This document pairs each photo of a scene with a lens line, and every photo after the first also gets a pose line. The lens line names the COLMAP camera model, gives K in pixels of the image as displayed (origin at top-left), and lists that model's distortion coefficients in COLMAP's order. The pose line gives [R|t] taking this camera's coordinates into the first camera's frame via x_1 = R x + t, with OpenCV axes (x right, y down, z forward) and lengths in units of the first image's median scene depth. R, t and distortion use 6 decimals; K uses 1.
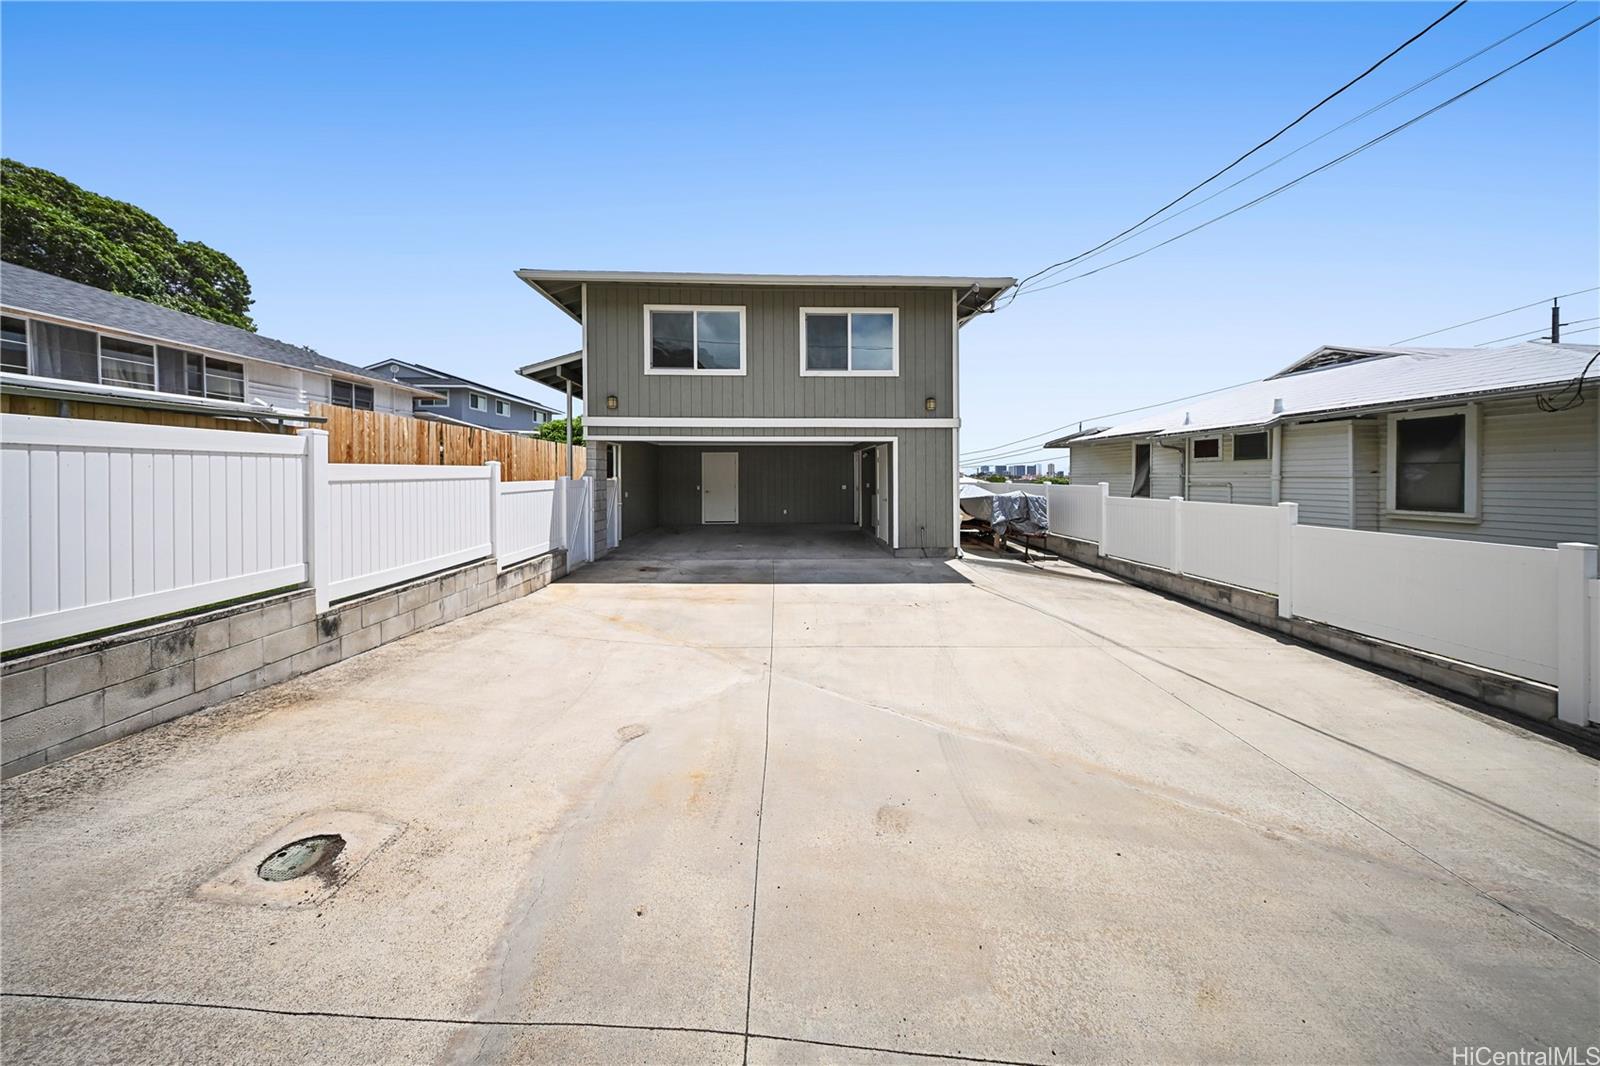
lens RADIAL K [[472.0, 0, 797.0], [0, 472.0, 477.4], [0, 0, 1]] dist [0.015029, -0.000015]
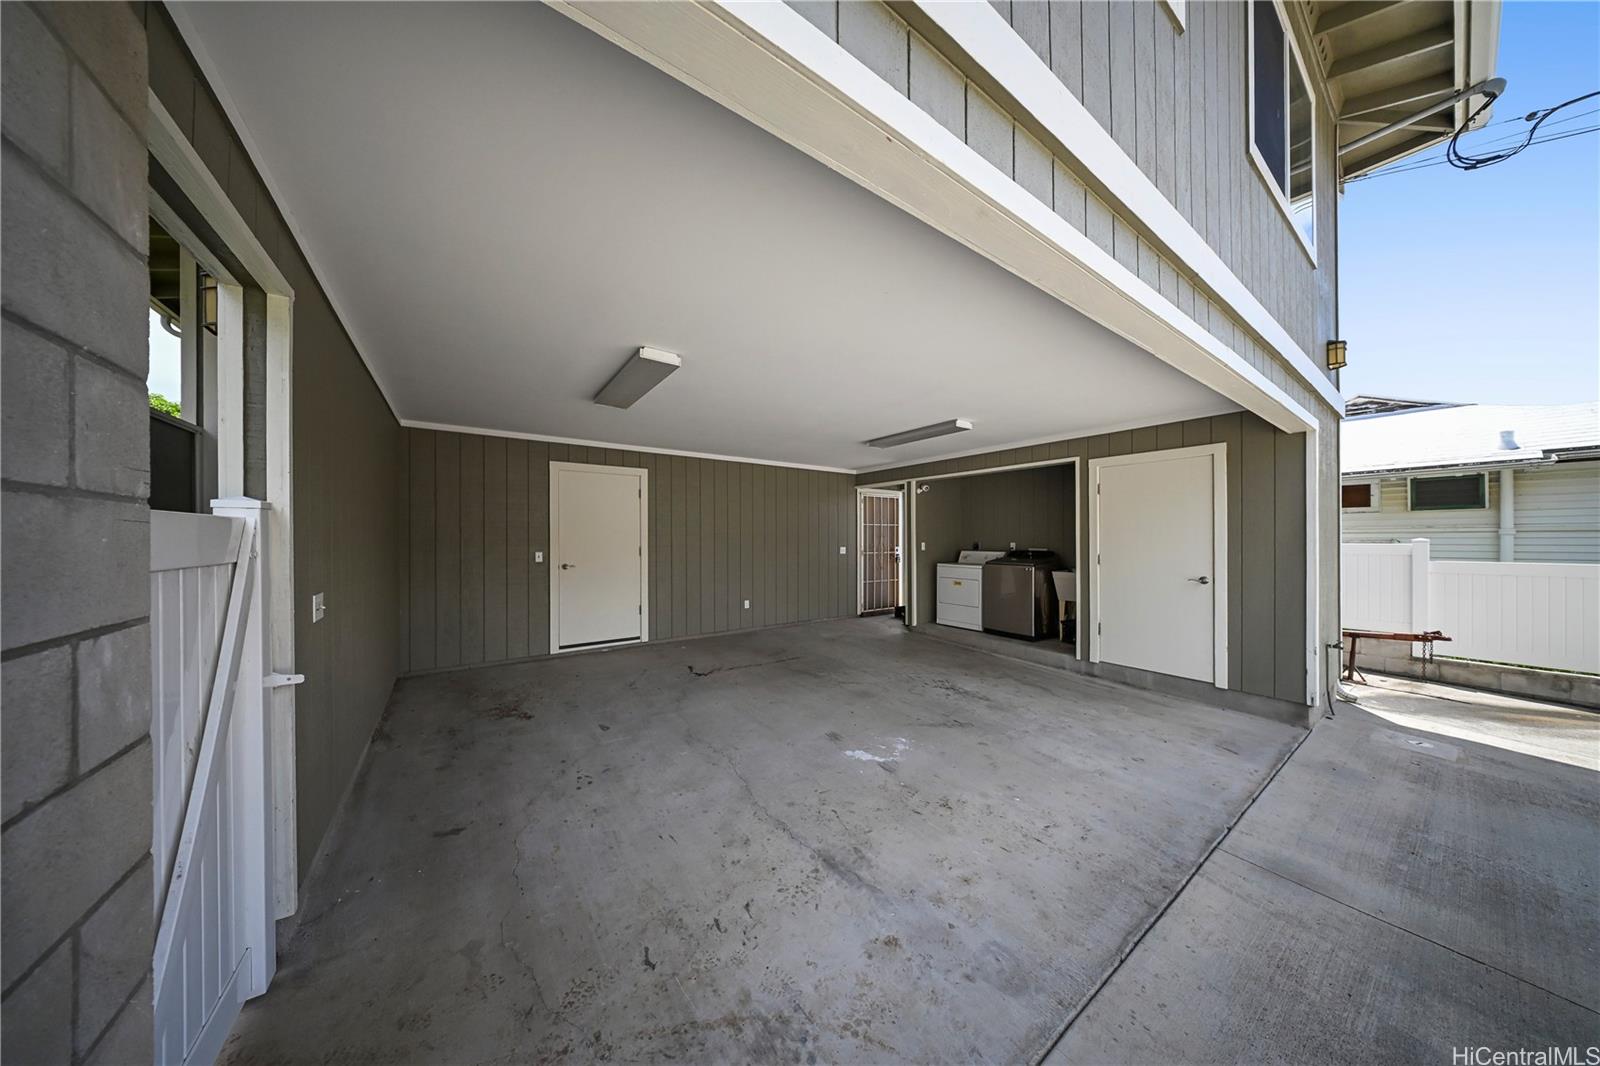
lens RADIAL K [[470.0, 0, 793.6], [0, 470.0, 539.9], [0, 0, 1]] dist [0.000225, -0.000025]
pose [[0.845215, -0.000262, 0.534426, -0.362735], [-0.001051, 0.999997, 0.002151, 0.012005], [-0.534425, -0.002380, 0.845213, 0.897114]]
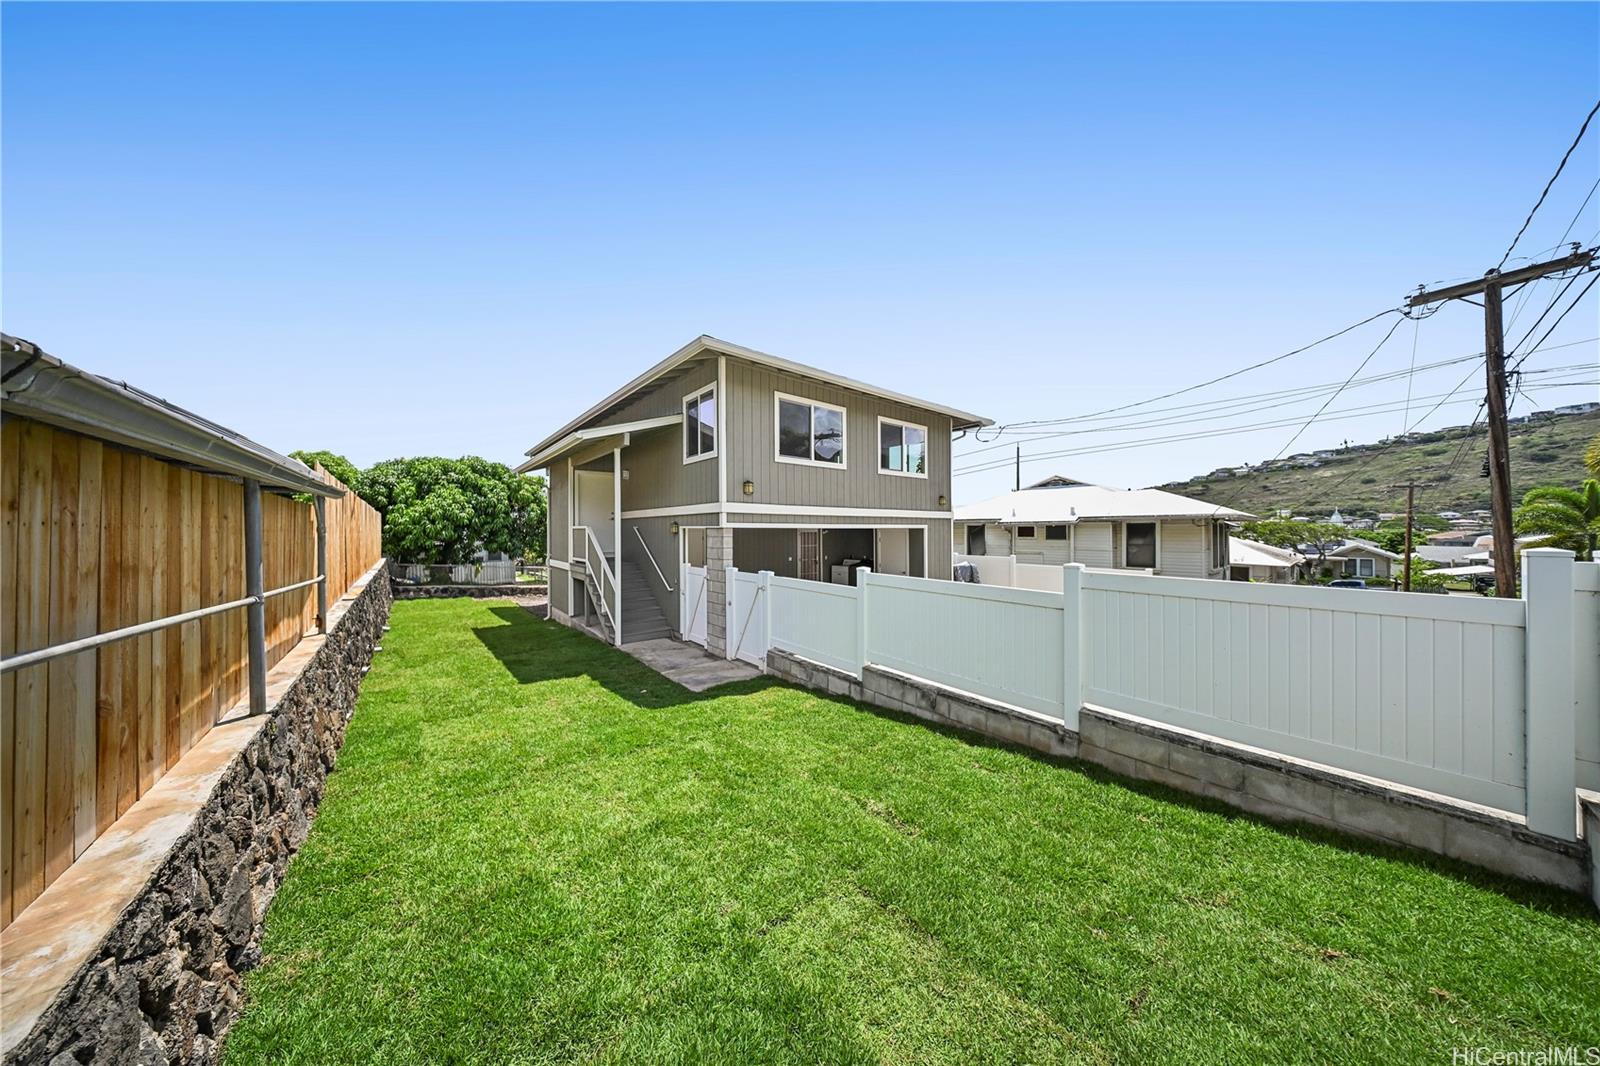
lens RADIAL K [[470.1, 0, 800.0], [0, 470.1, 533.0], [0, 0, 1]] dist [0.000875, -0.000091]
pose [[0.800318, -0.002709, 0.599570, -0.837161], [-0.000020, 0.999990, 0.004545, -0.068899], [-0.599576, -0.003649, 0.800309, 0.169242]]
